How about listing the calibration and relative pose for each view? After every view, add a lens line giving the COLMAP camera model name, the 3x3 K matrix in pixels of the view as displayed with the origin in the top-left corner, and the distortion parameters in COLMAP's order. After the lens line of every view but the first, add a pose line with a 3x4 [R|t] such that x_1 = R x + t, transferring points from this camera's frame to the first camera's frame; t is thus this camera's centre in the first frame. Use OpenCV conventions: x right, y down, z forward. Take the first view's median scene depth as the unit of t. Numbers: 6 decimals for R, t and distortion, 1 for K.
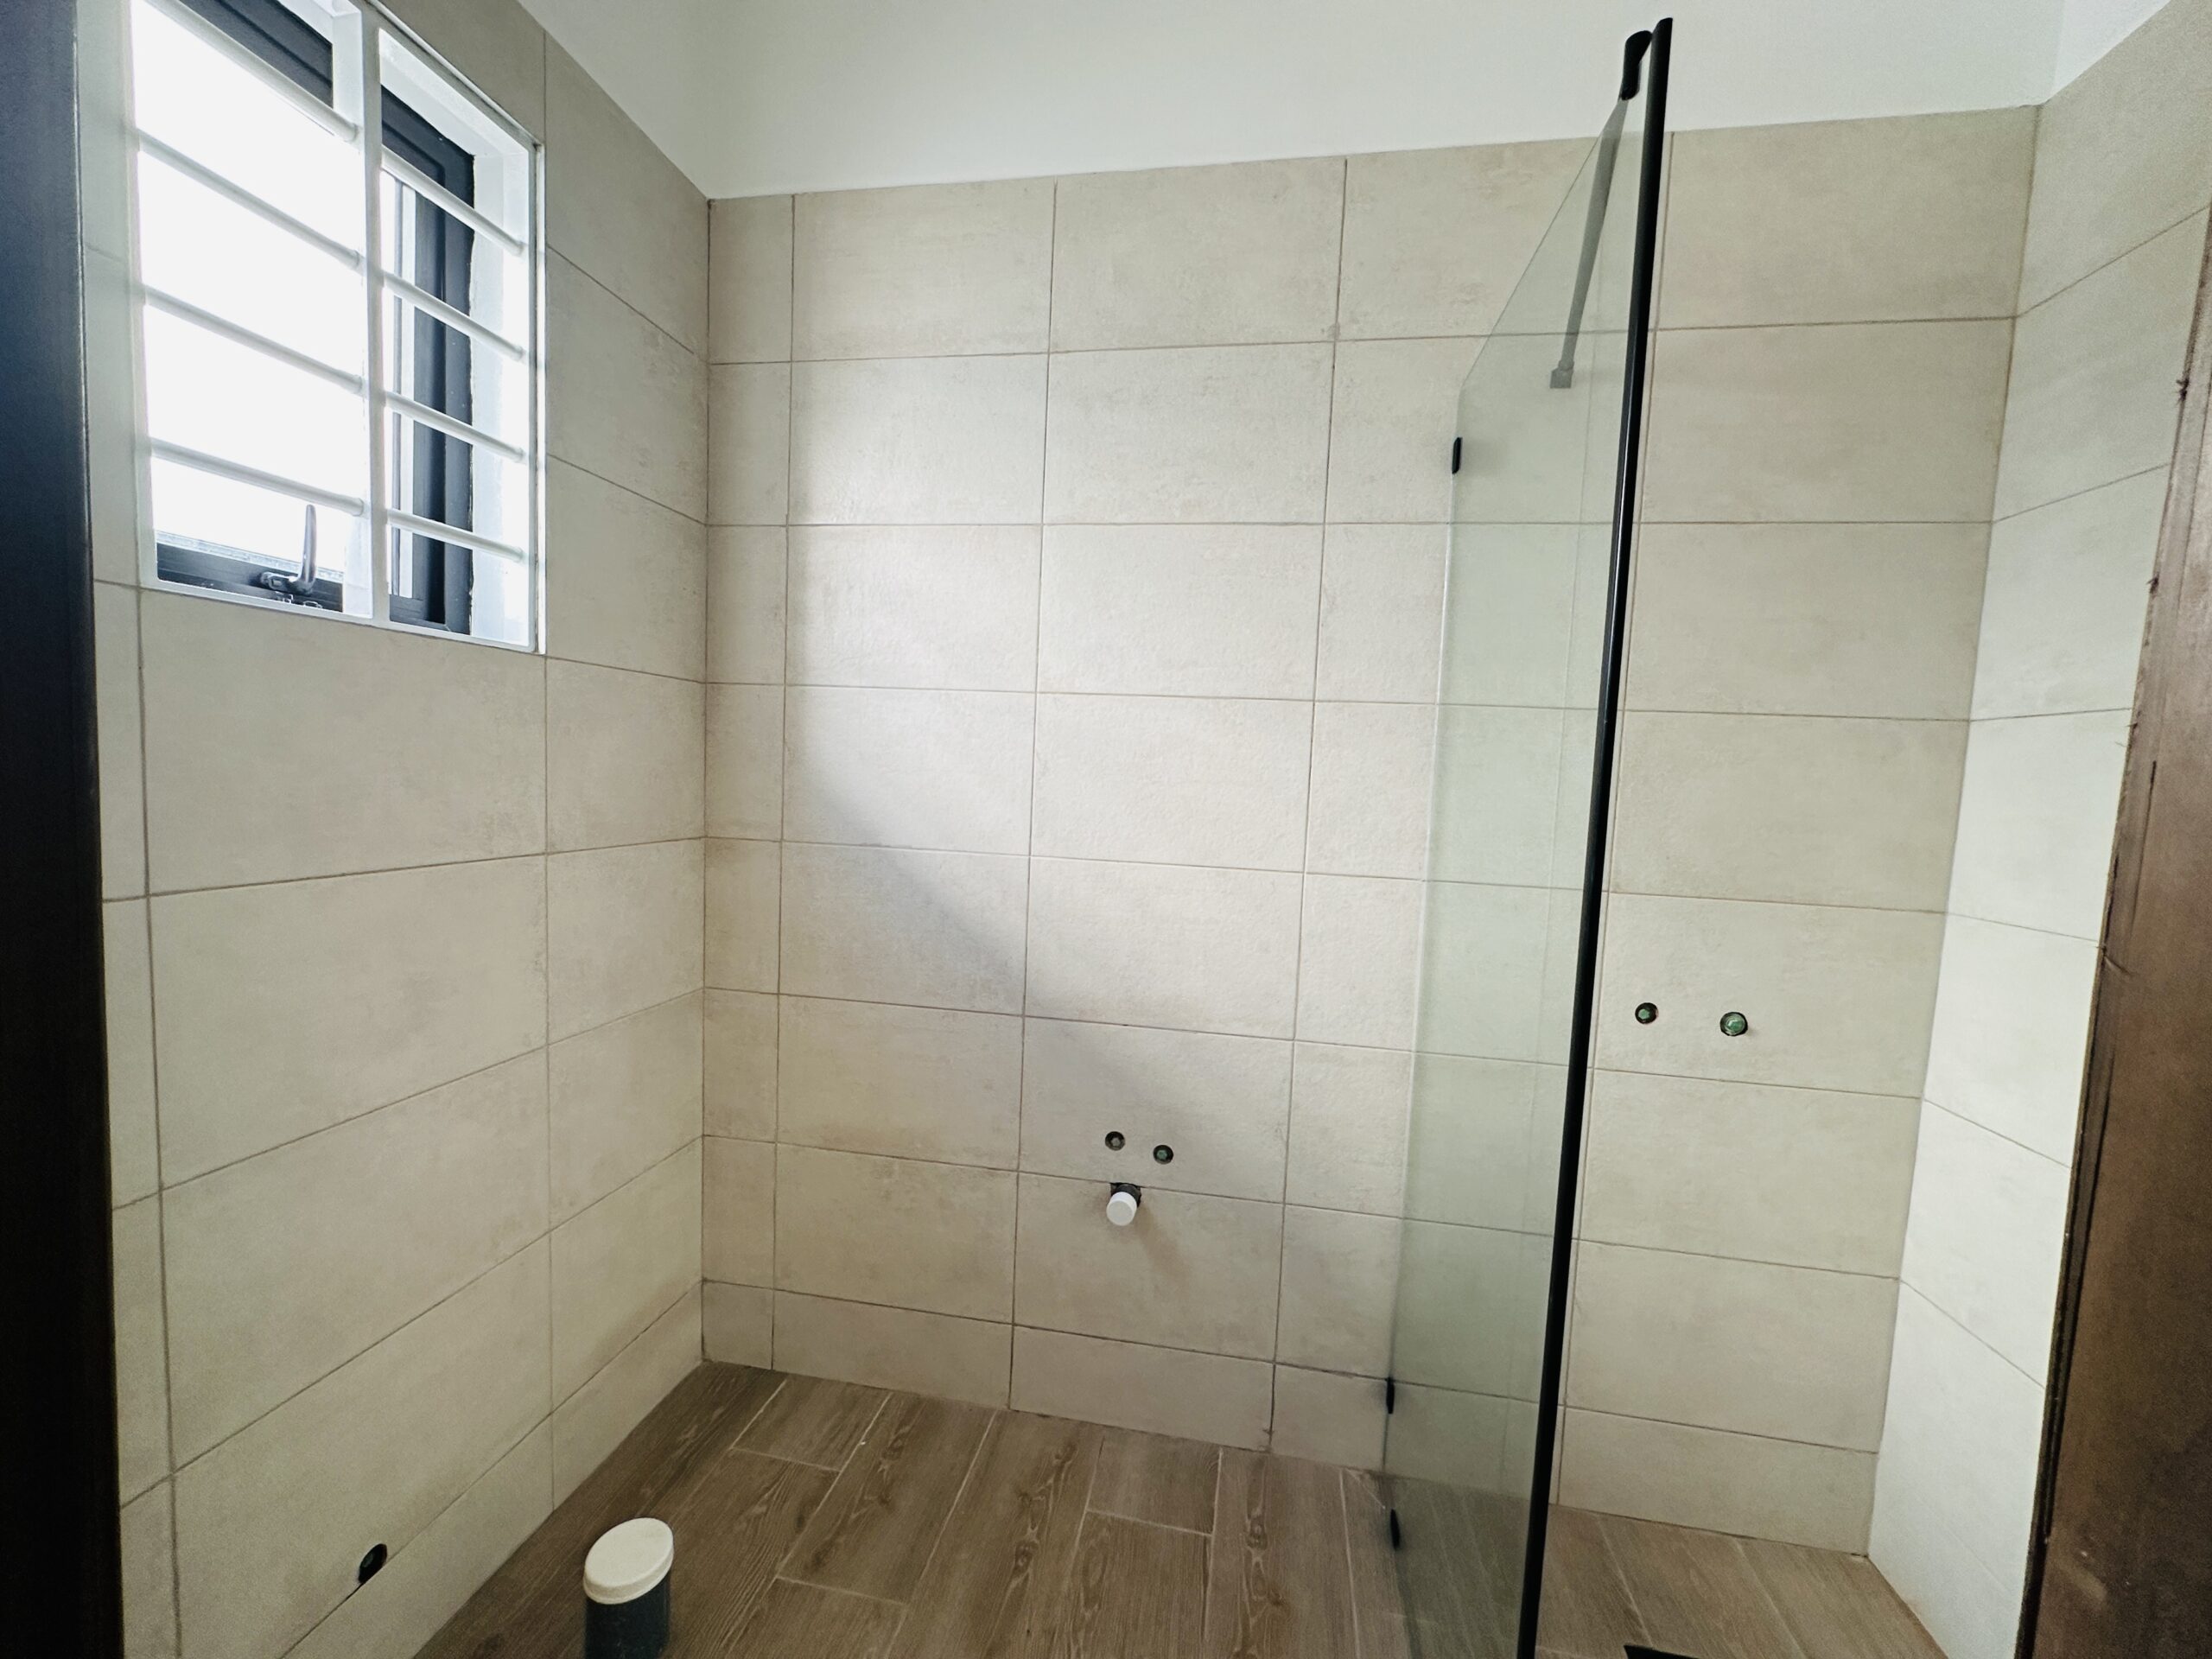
lens RADIAL K [[887.6, 0, 1115.3], [0, 887.6, 843.3], [0, 0, 1]] dist [-0.004857, 0.000835]
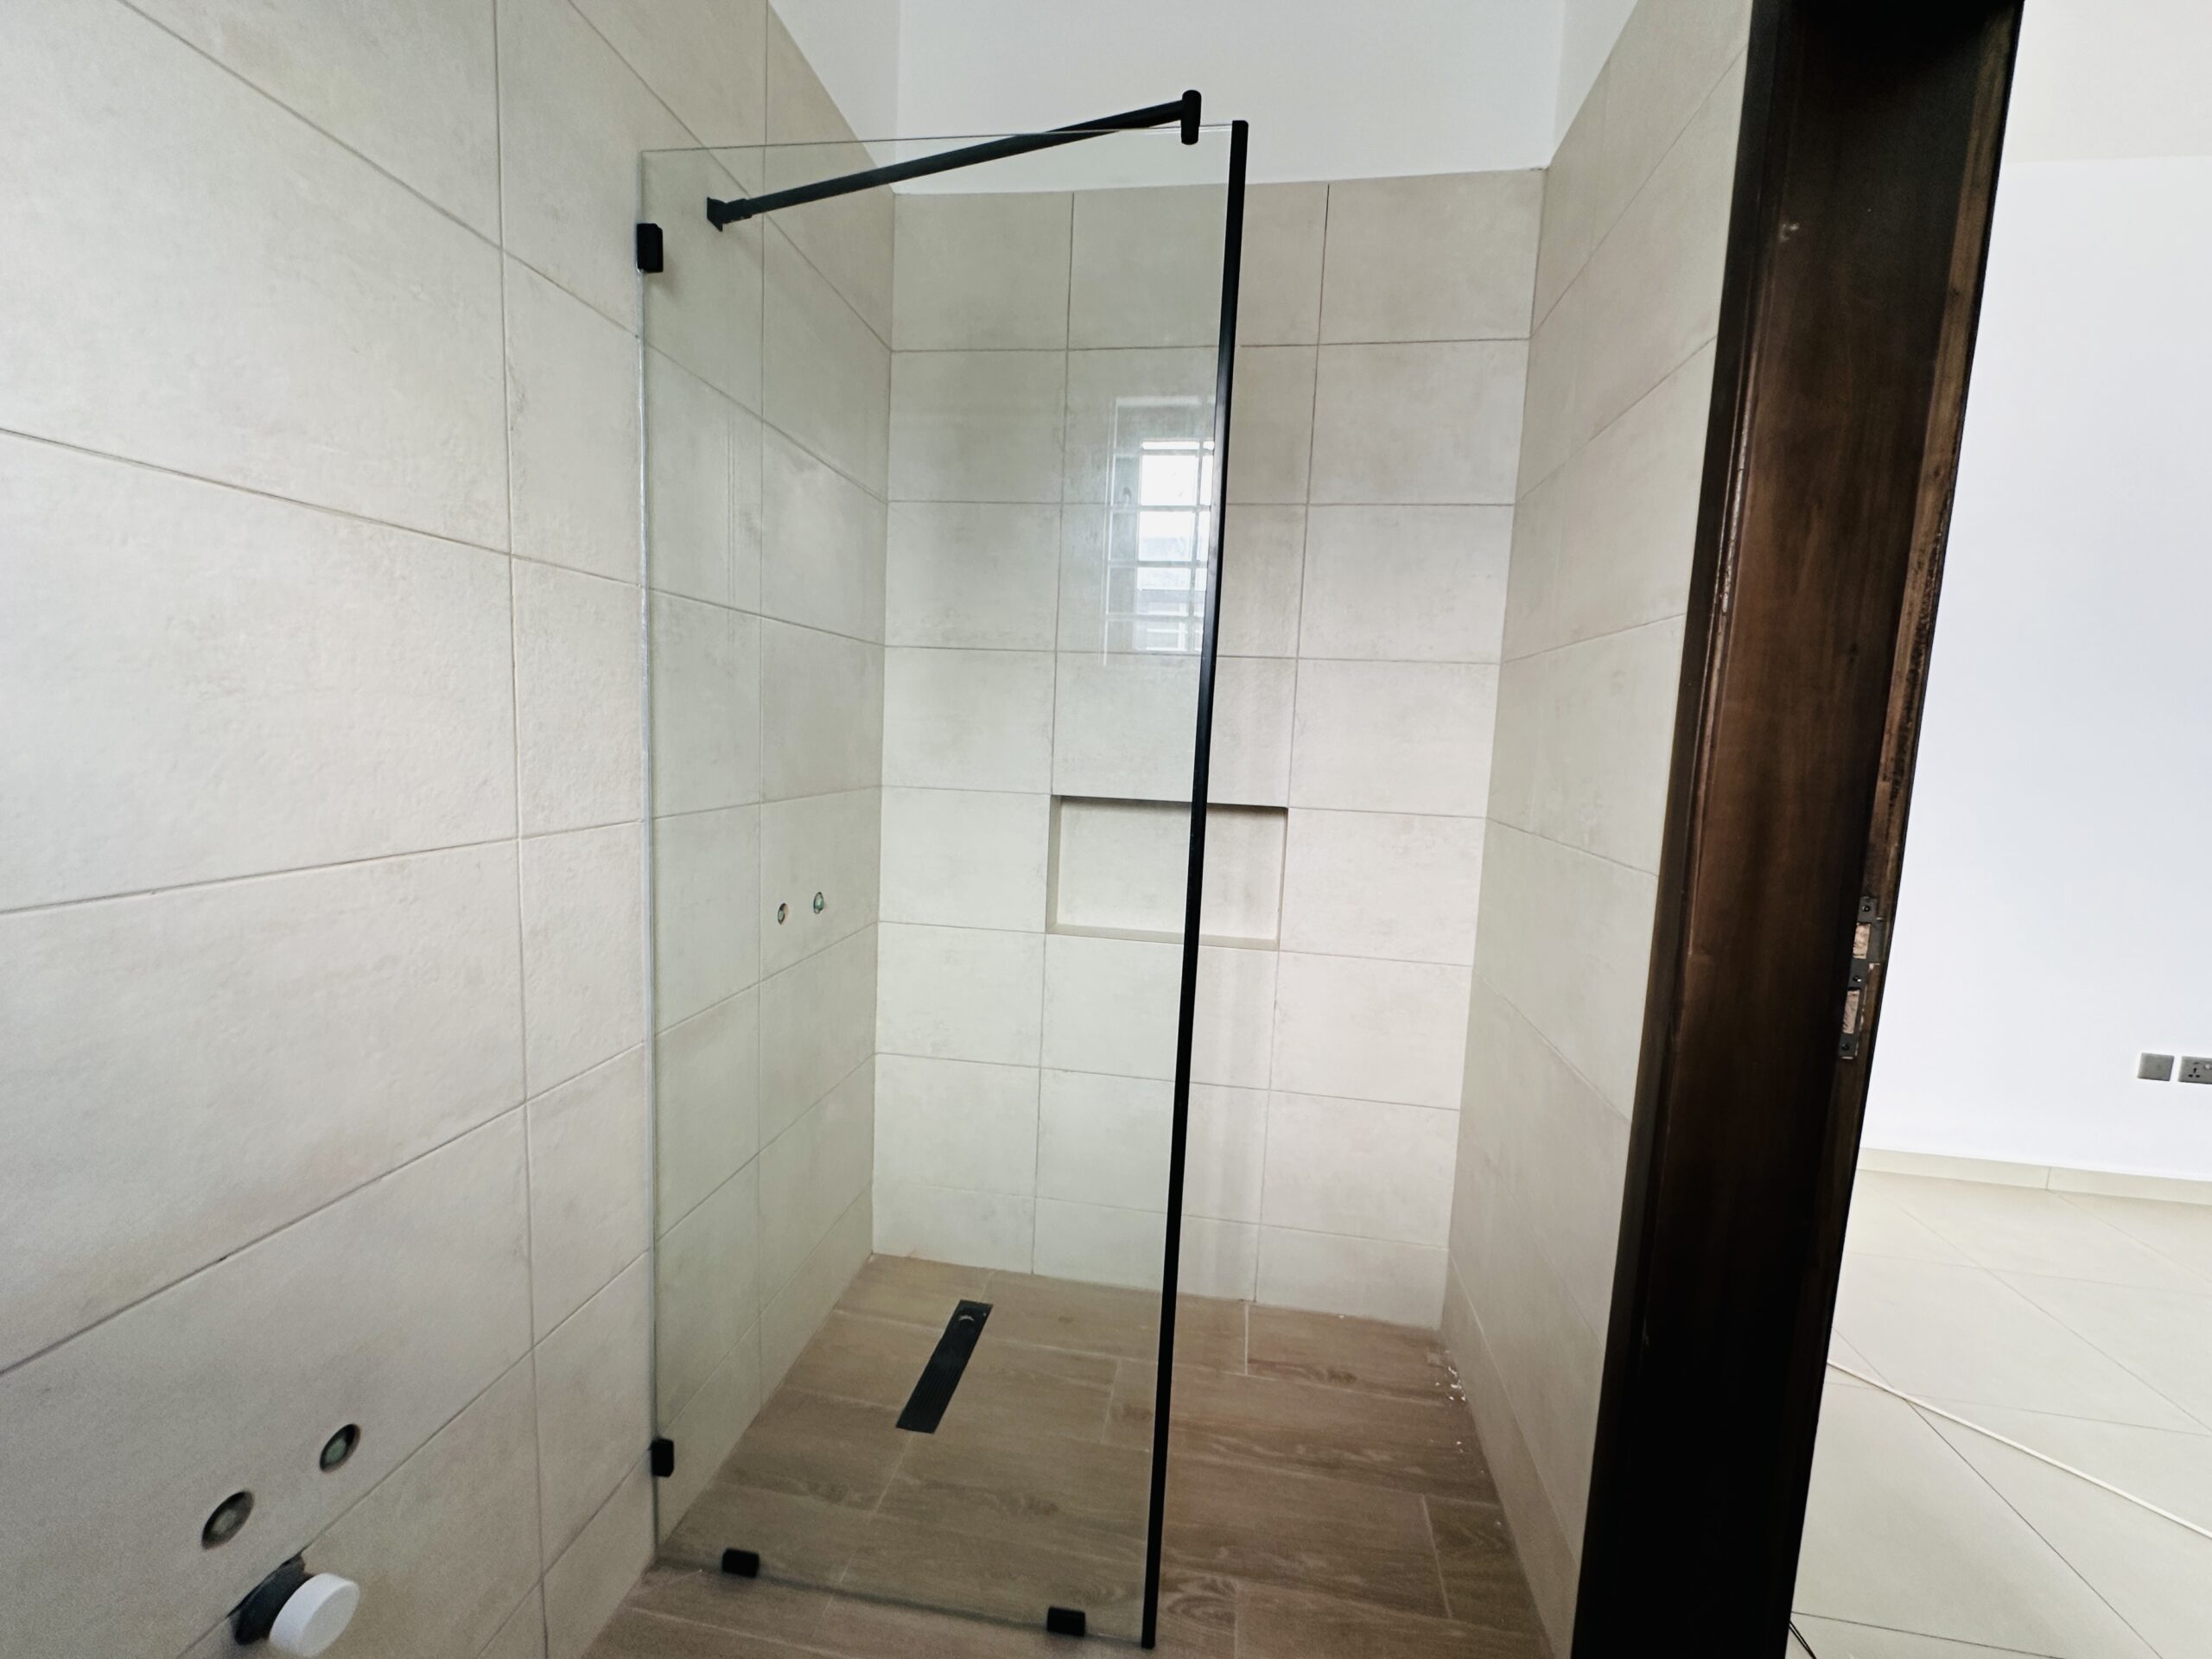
lens RADIAL K [[887.6, 0, 1108.9], [0, 887.6, 832.0], [0, 0, 1]] dist [-0.004857, 0.000835]
pose [[-0.015631, -0.163797, 0.986370, -0.414210], [0.028846, 0.986006, 0.164194, -0.062225], [-0.999462, 0.031019, -0.010687, 0.609758]]
